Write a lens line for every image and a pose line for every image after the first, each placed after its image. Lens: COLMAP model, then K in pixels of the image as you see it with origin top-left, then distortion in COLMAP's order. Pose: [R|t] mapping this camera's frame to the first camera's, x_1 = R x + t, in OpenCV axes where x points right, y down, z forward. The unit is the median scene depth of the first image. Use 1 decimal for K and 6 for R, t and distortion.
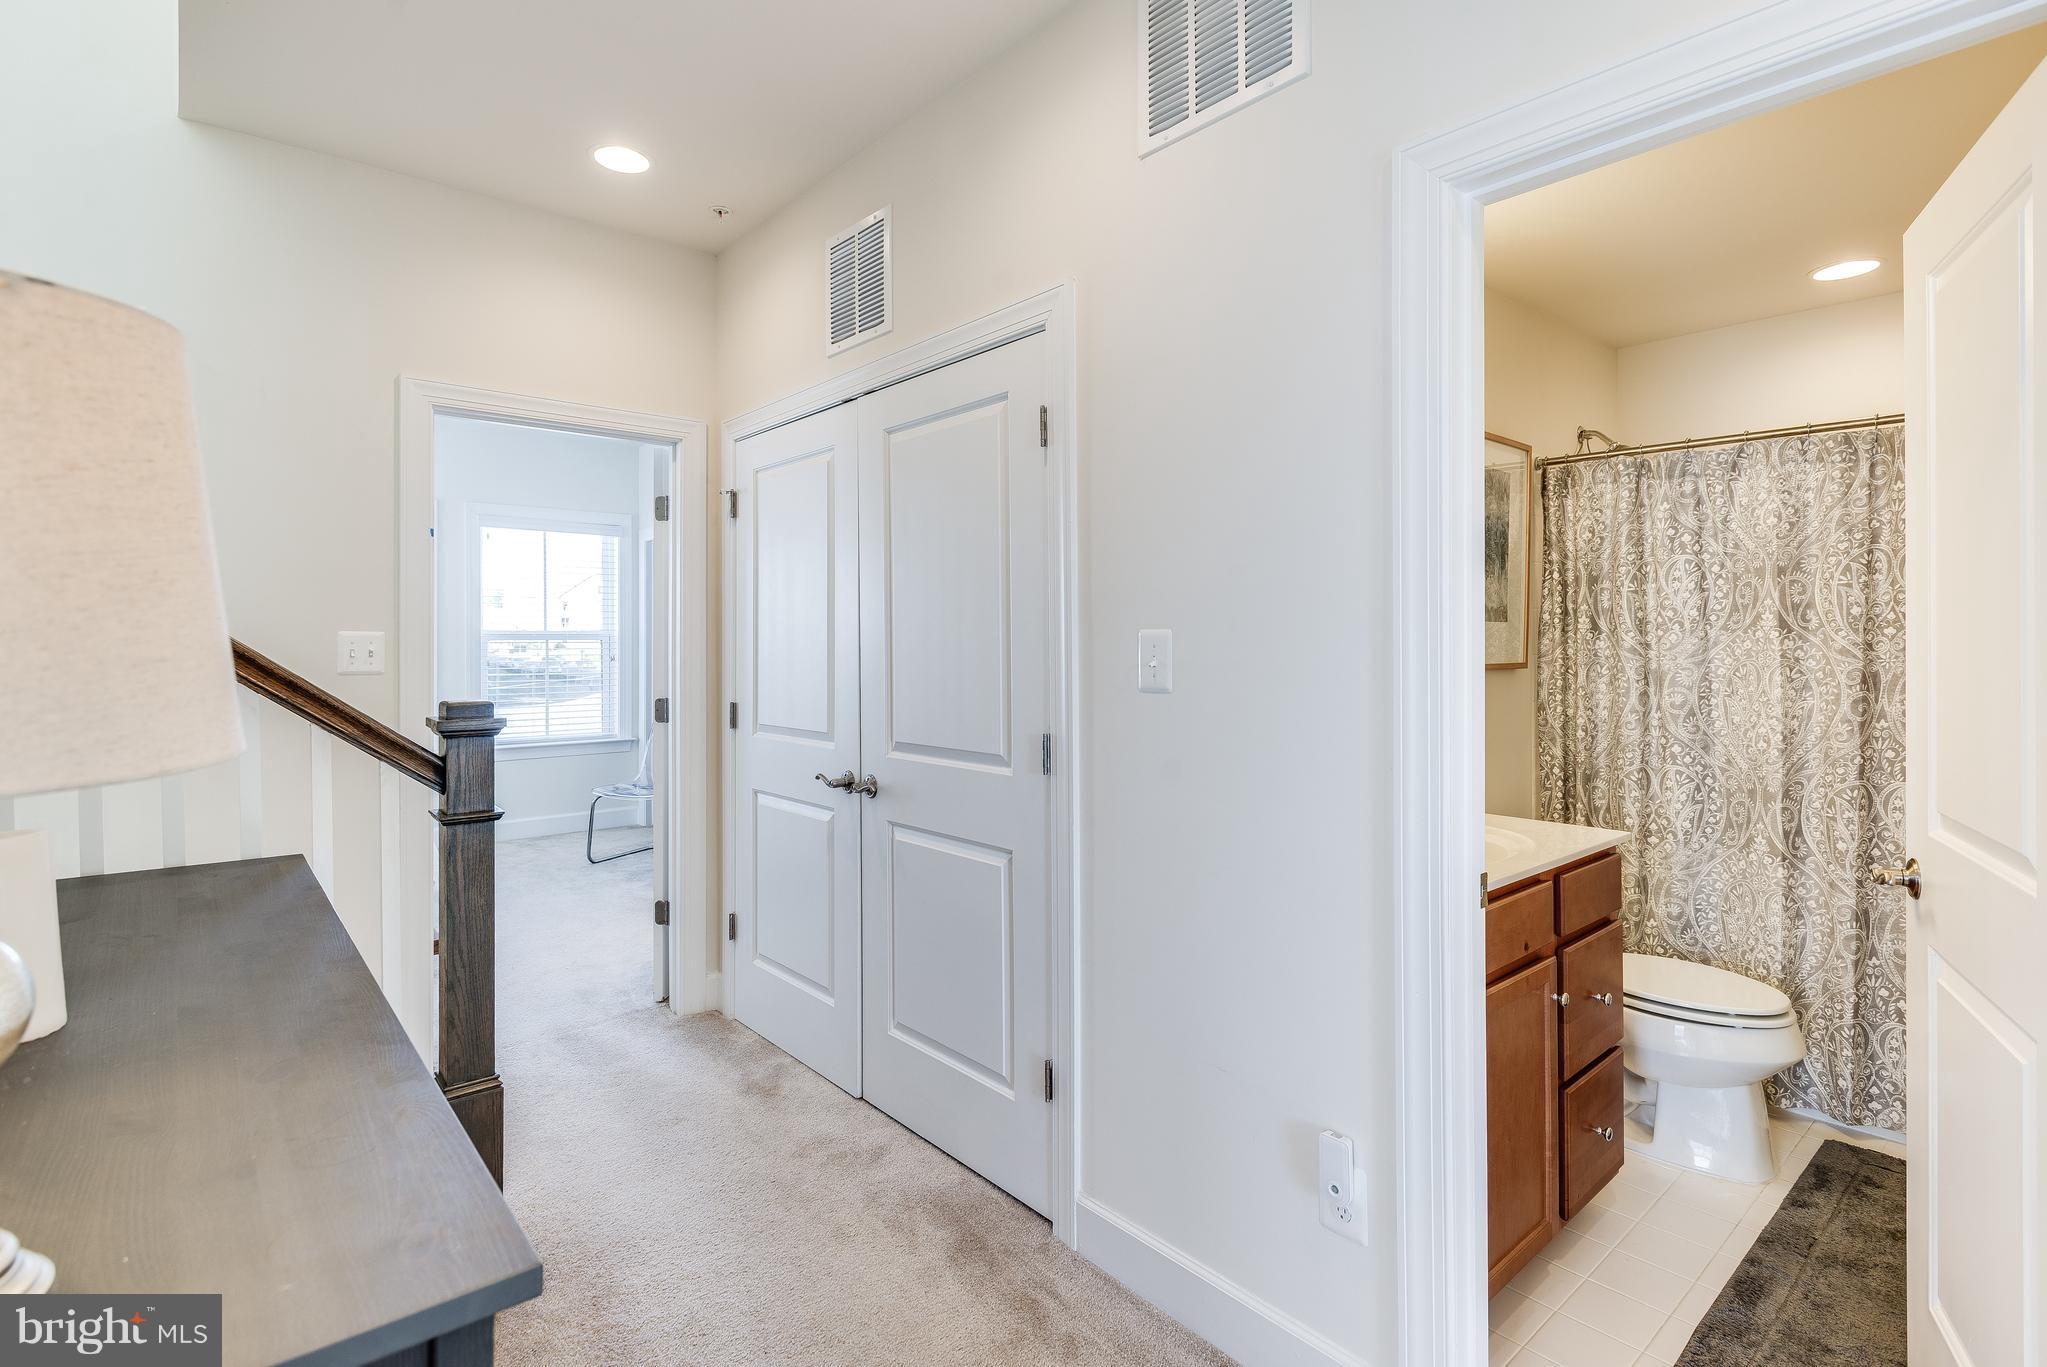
lens RADIAL K [[969.9, 0, 1018.3], [0, 969.9, 640.8], [0, 0, 1]] dist [0.011119, -0.003176]
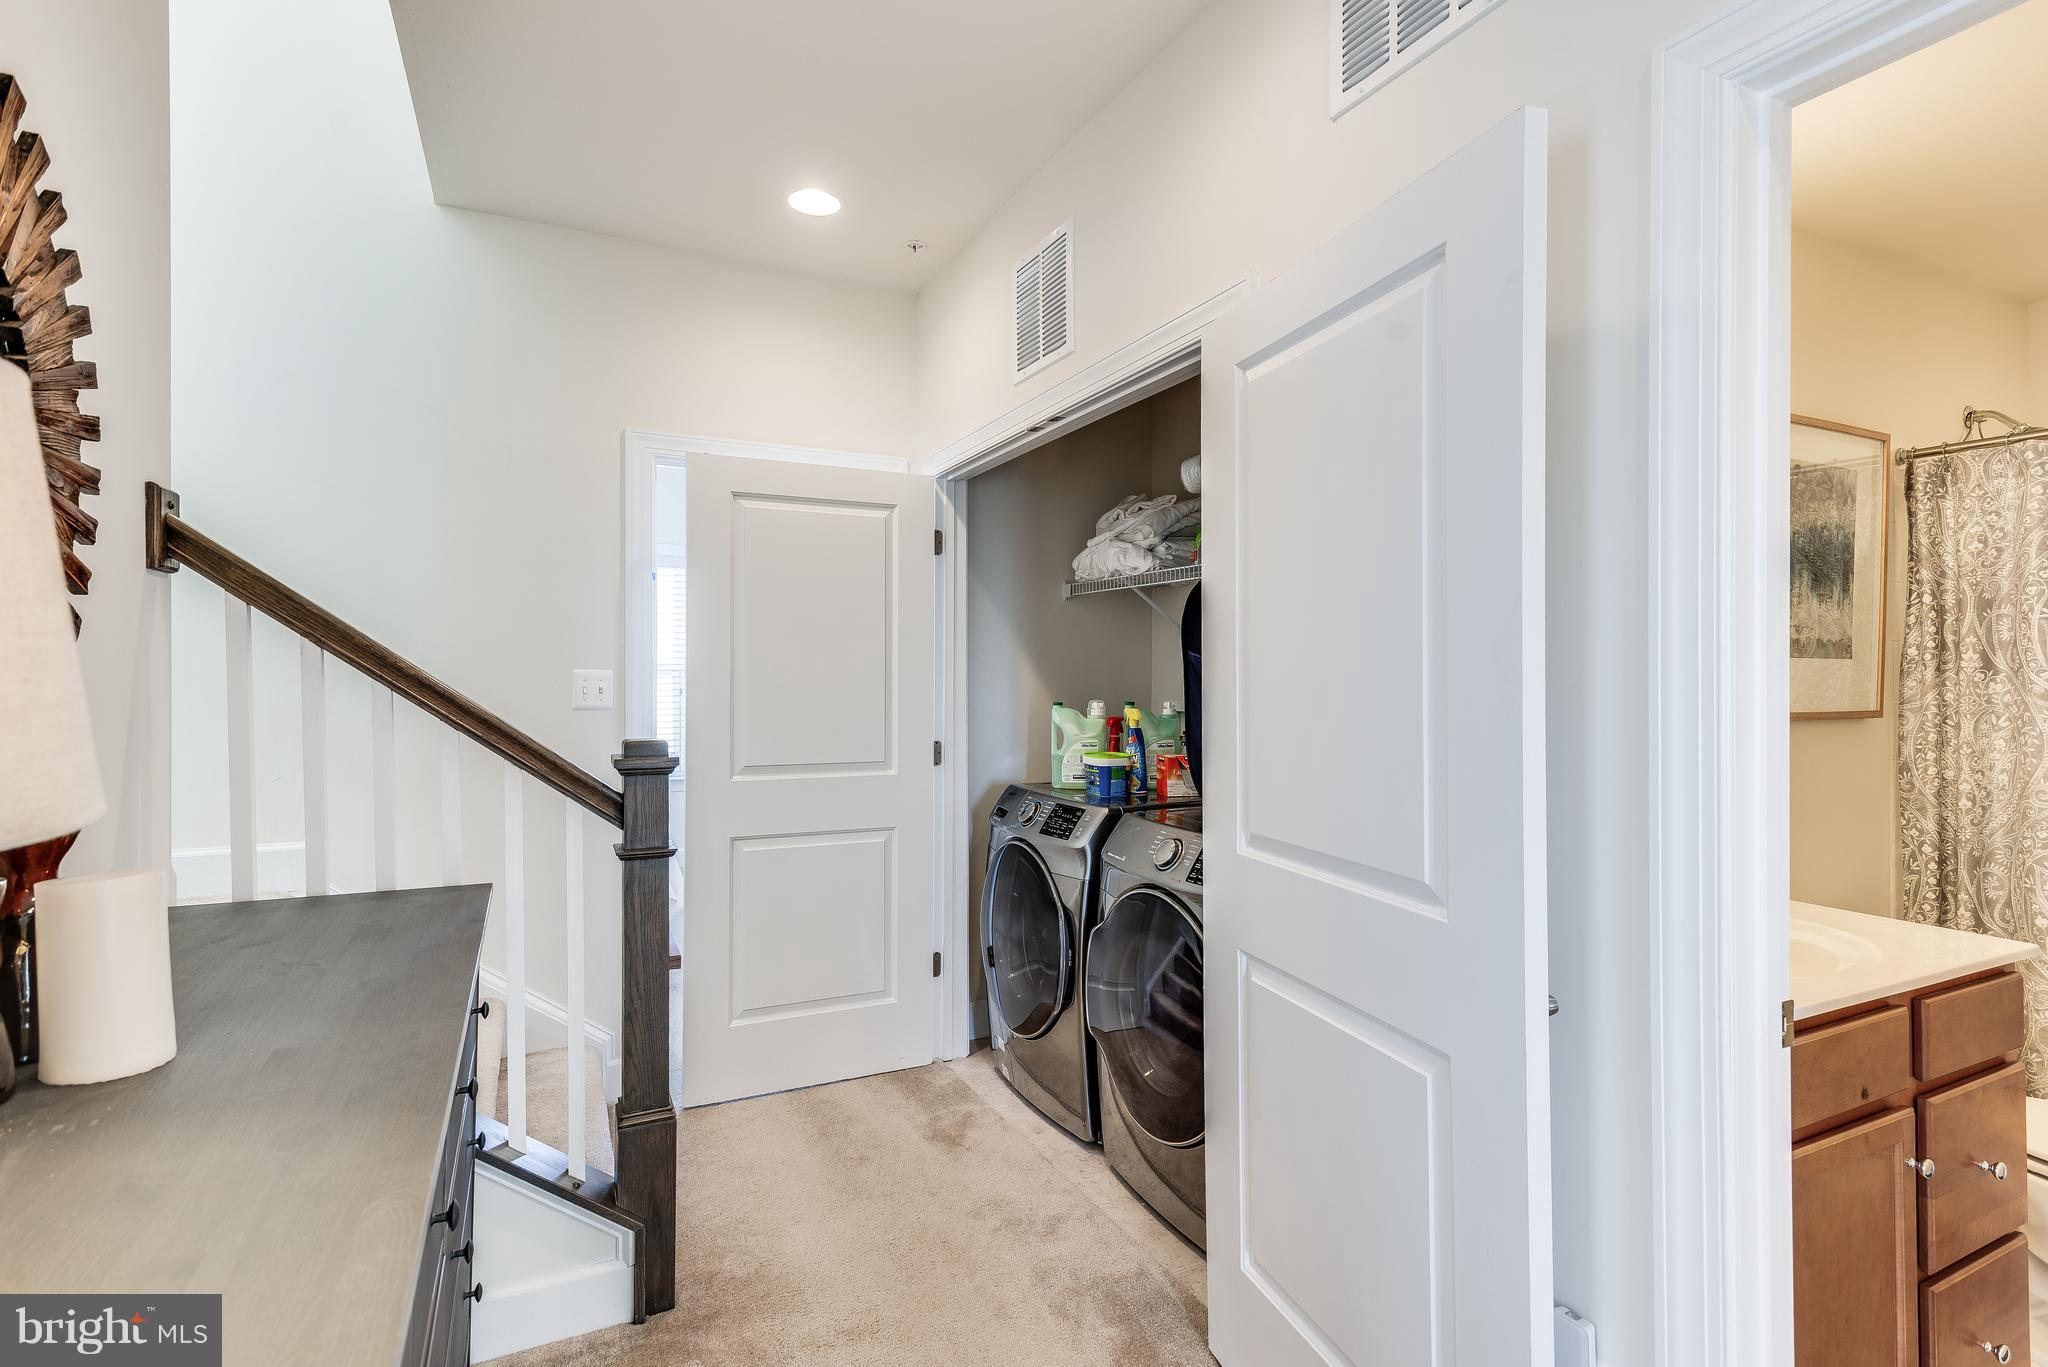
lens RADIAL K [[970.4, 0, 1022.6], [0, 970.4, 674.6], [0, 0, 1]] dist [0.011119, -0.003176]
pose [[0.968706, 0.002780, -0.248193, 0.054308], [-0.002477, 0.999996, 0.001531, -0.007050], [0.248197, -0.000868, 0.968709, 0.074399]]
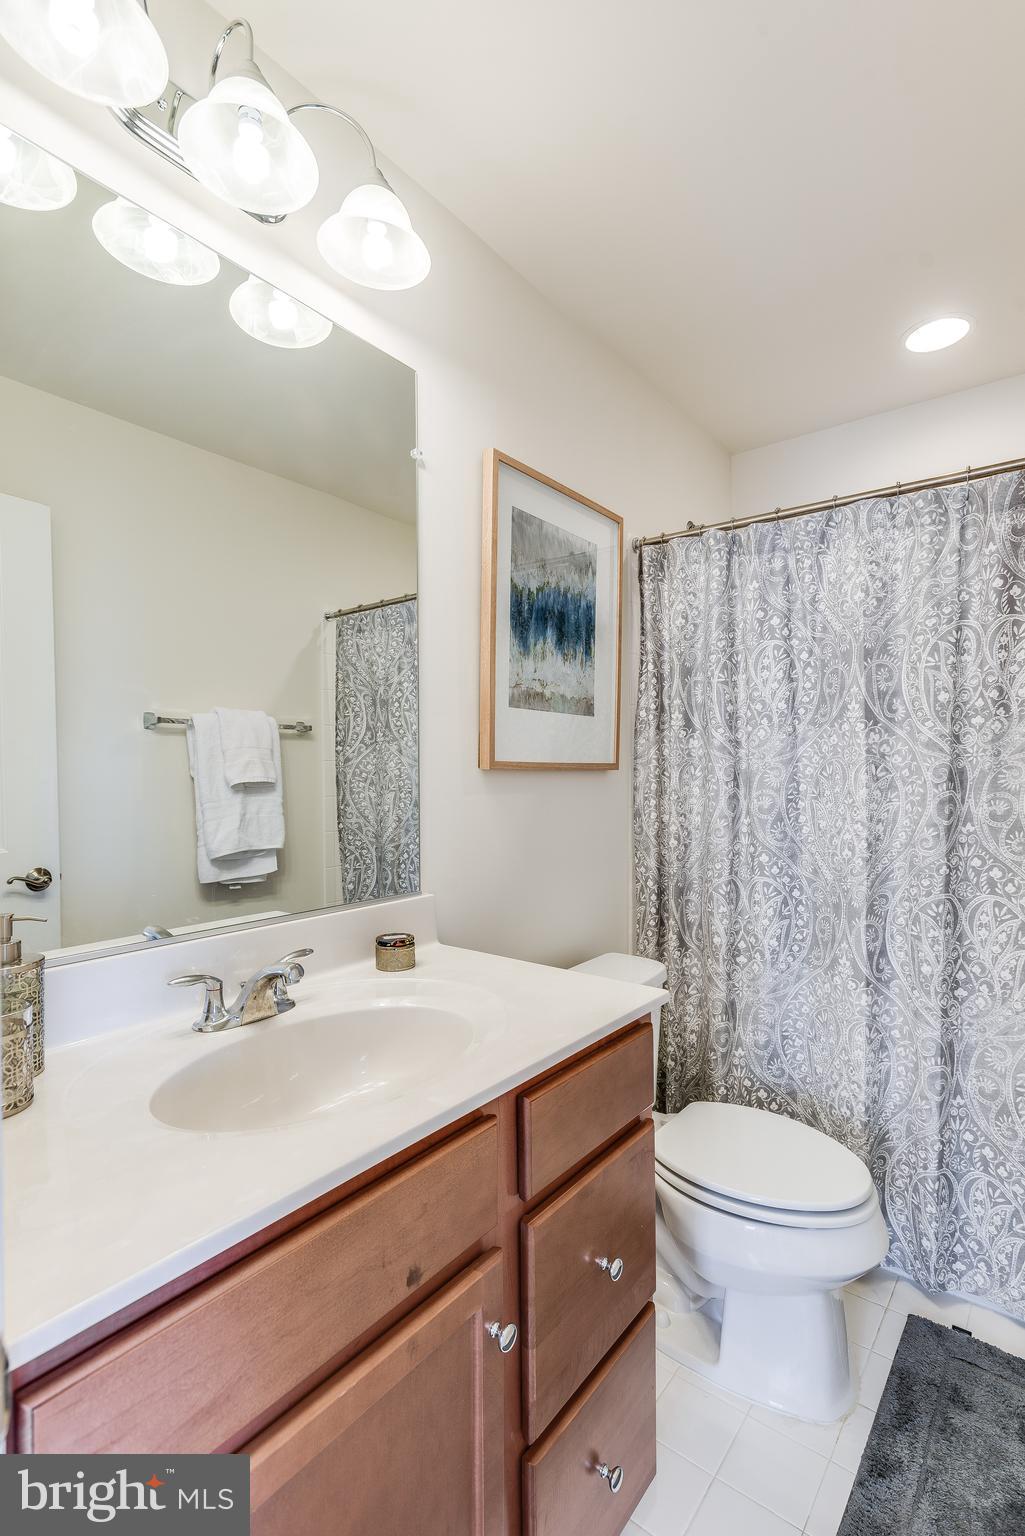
lens RADIAL K [[727.8, 0, 506.1], [0, 727.8, 776.3], [0, 0, 1]] dist [0.011119, -0.003176]
pose [[0.981551, -0.000094, 0.191198, 0.352347], [-0.001935, 0.999944, 0.010424, 0.032912], [-0.191189, -0.010602, 0.981496, 0.436314]]
